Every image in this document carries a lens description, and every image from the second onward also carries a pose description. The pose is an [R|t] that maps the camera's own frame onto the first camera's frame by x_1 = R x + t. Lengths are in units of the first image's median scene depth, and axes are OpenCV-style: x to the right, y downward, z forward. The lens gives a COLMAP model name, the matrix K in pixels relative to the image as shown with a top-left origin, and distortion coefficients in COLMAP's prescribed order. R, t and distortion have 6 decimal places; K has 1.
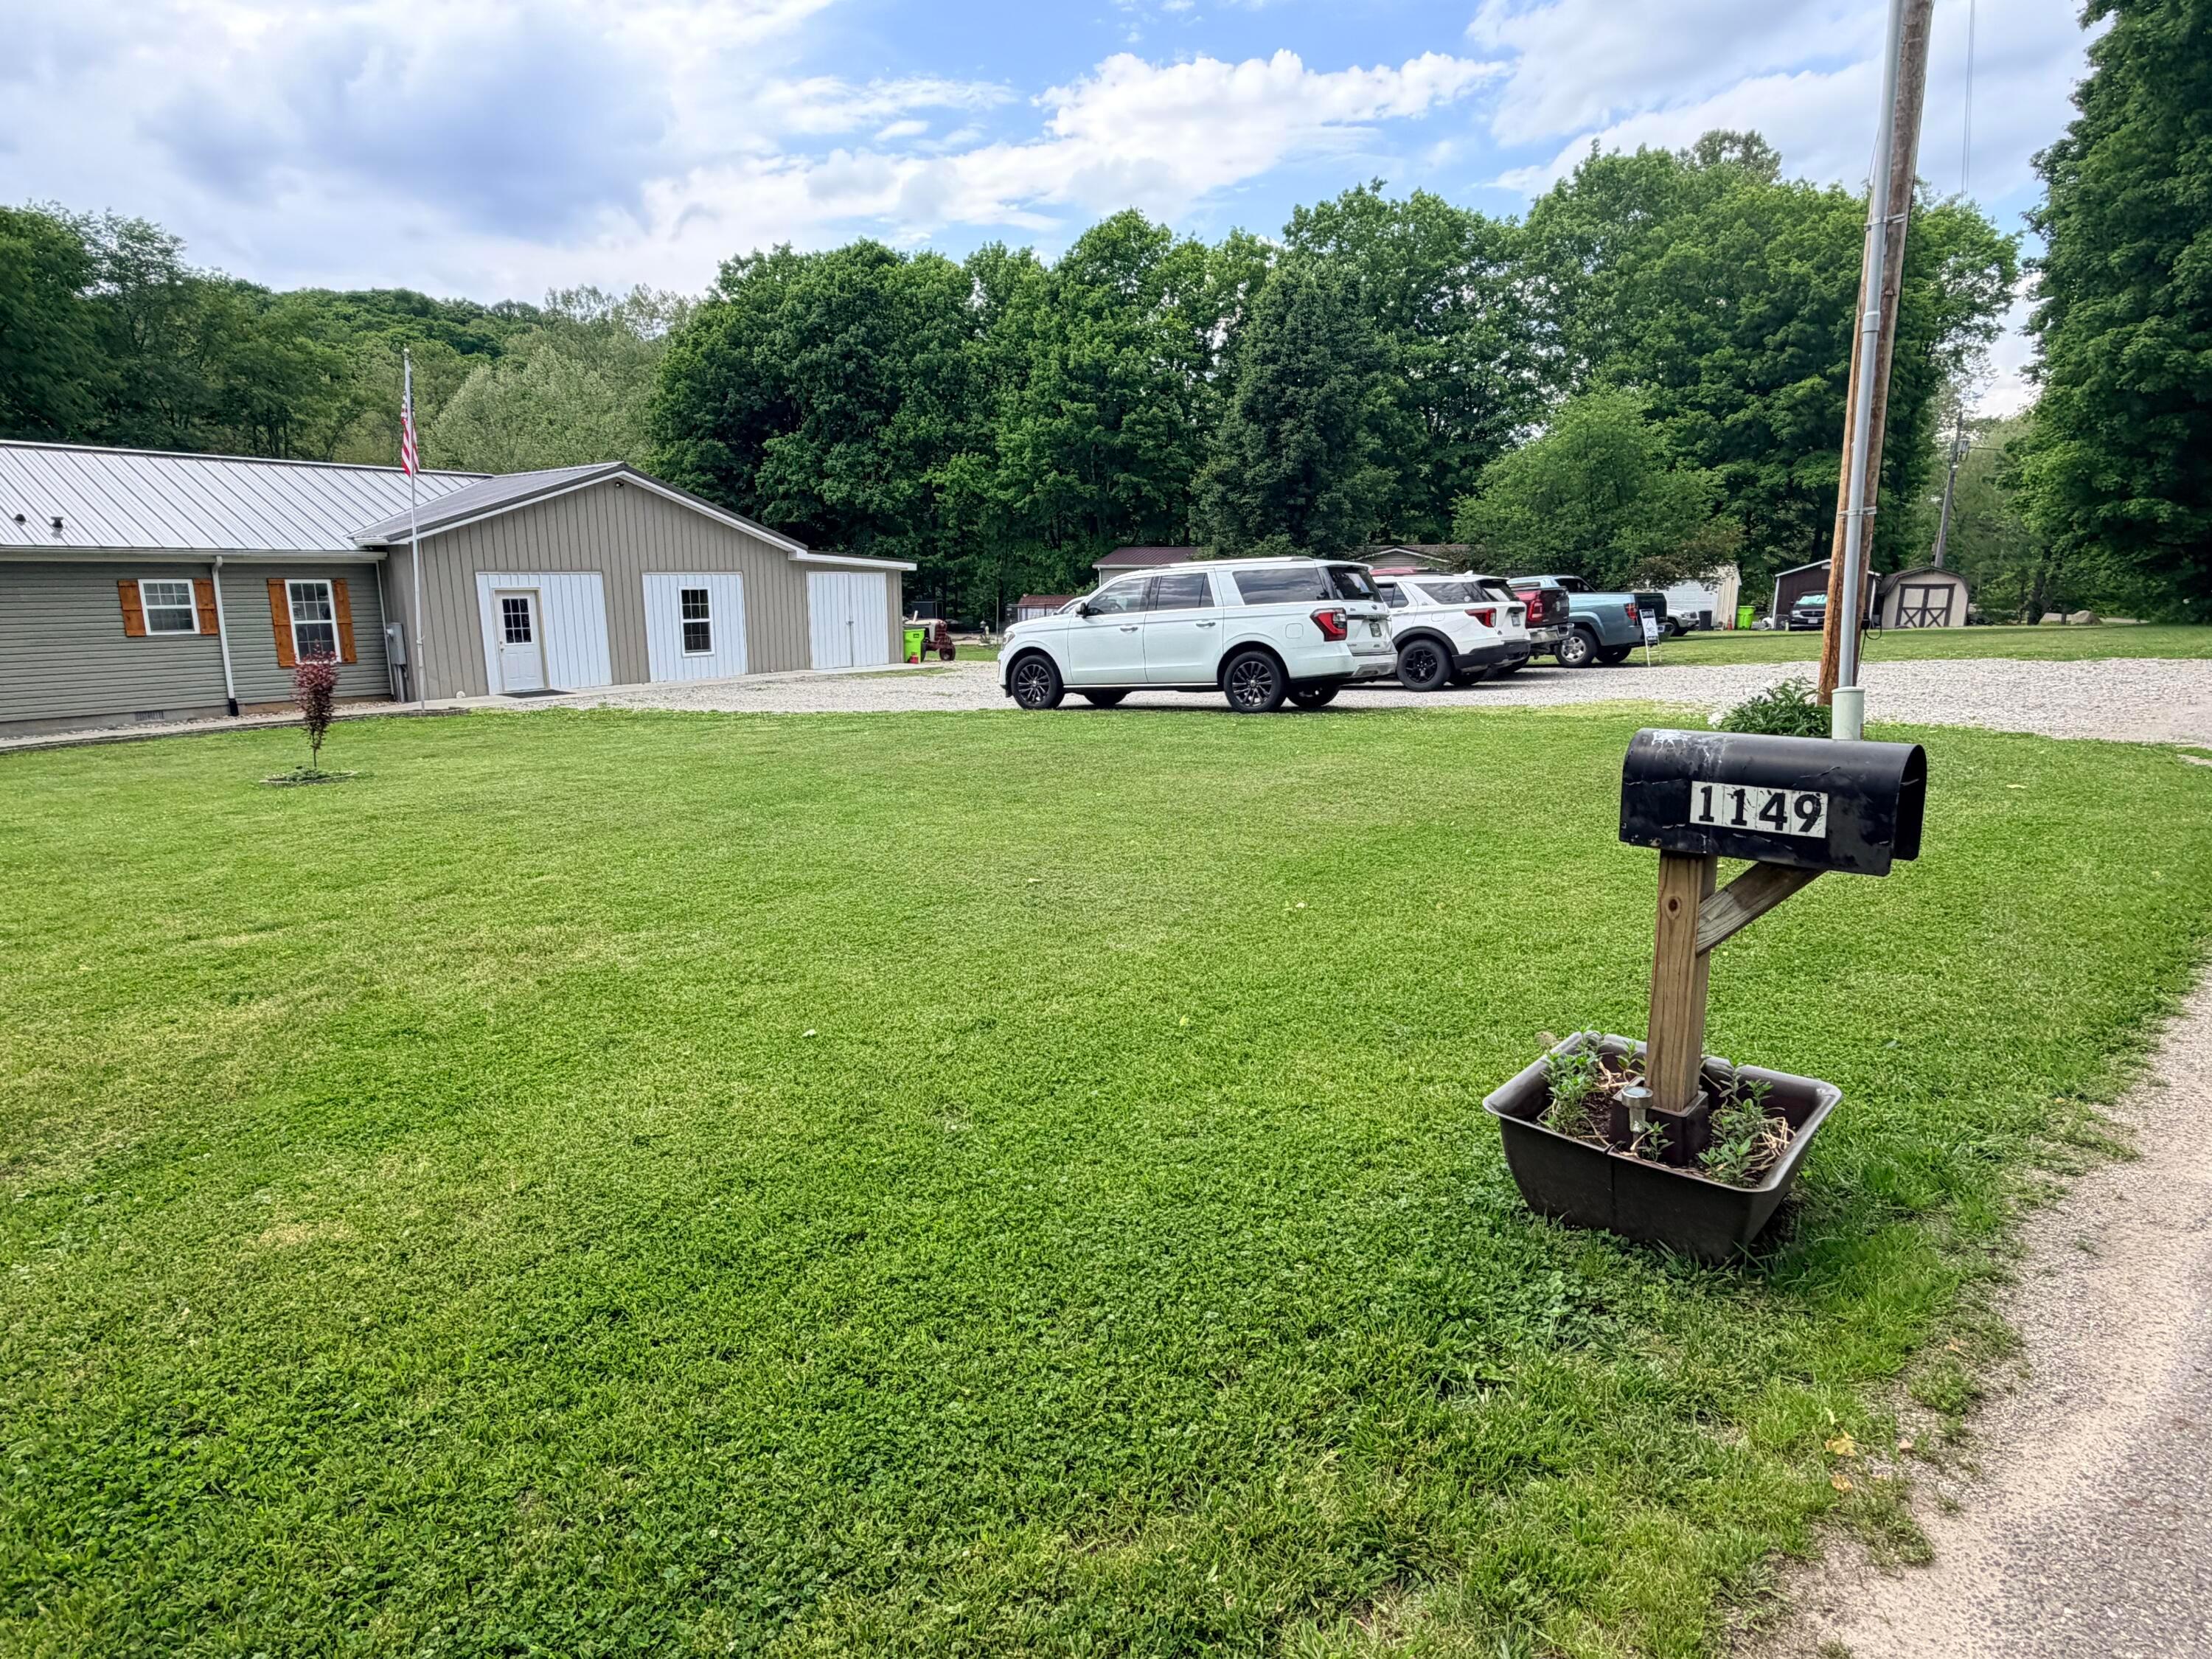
lens RADIAL K [[1190.7, 0, 1097.0], [0, 1190.7, 841.5], [0, 0, 1]] dist [0.003737, -0.004792]
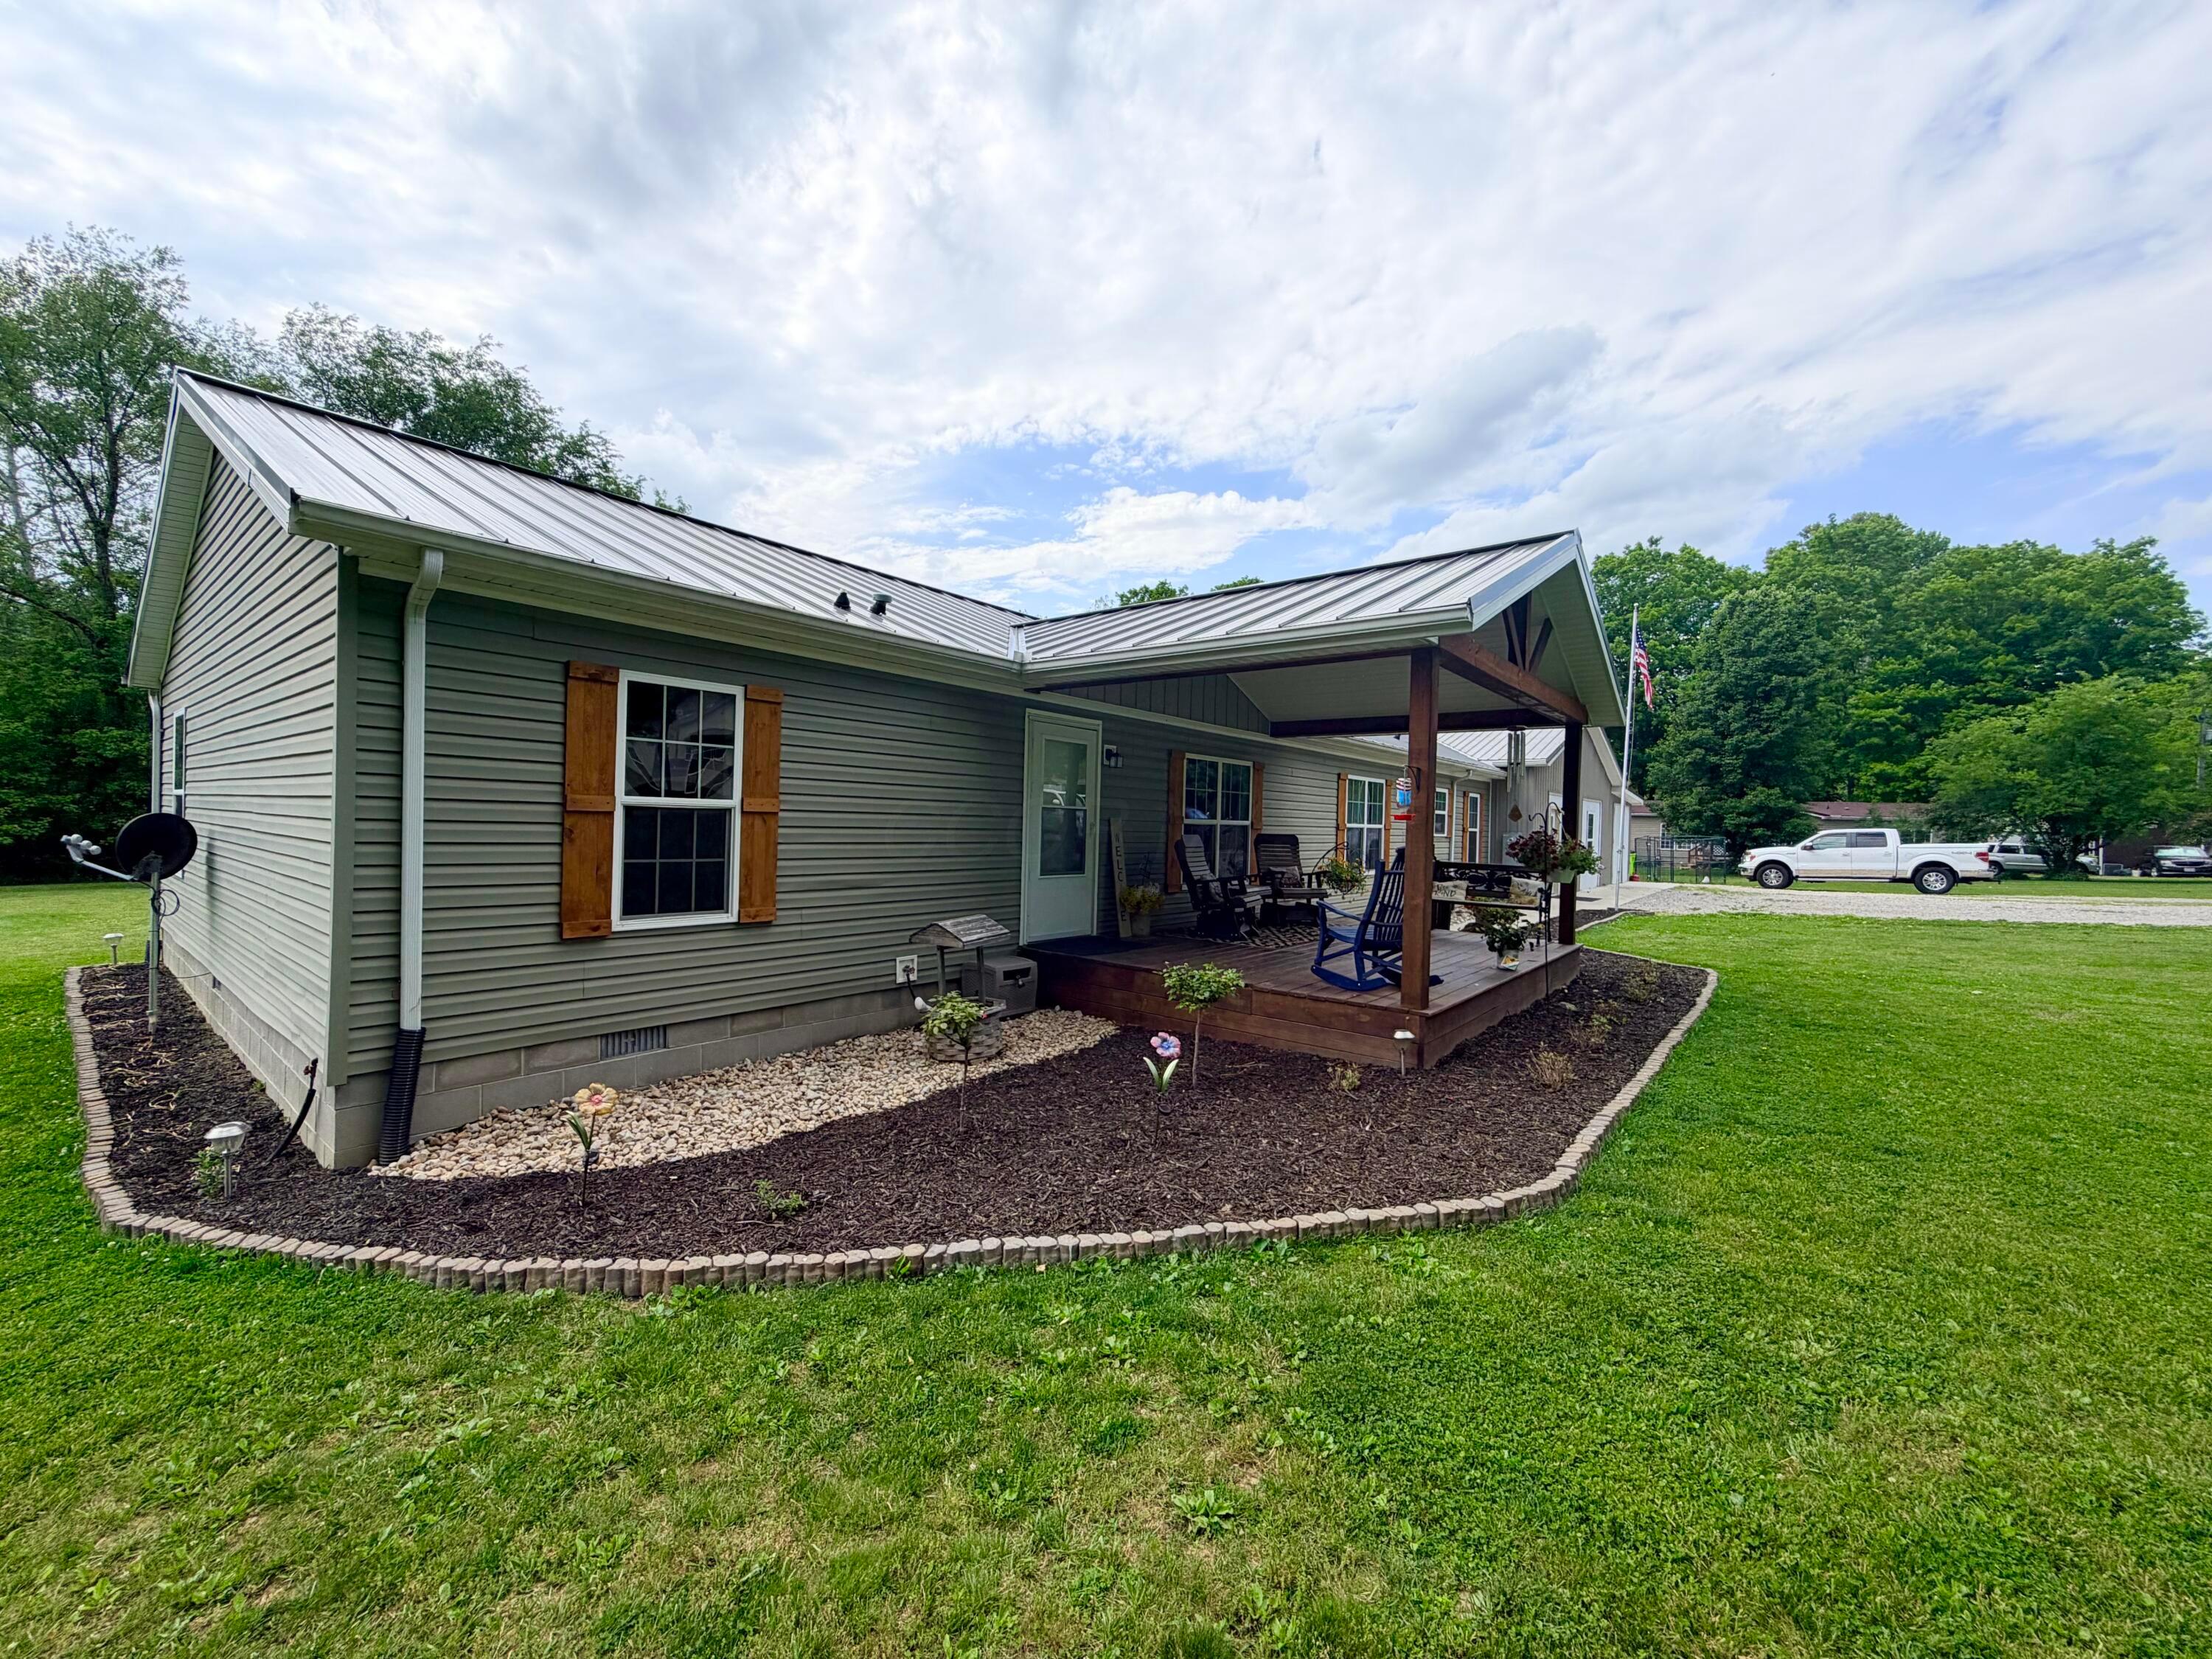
lens RADIAL K [[882.5, 0, 1076.1], [0, 882.5, 814.7], [0, 0, 1]] dist [0.005559, -0.000037]
pose [[0.997870, 0.027293, -0.059258, -0.393694], [-0.039877, 0.974029, -0.222885, 0.001138], [0.051636, 0.224773, 0.973042, 0.066455]]
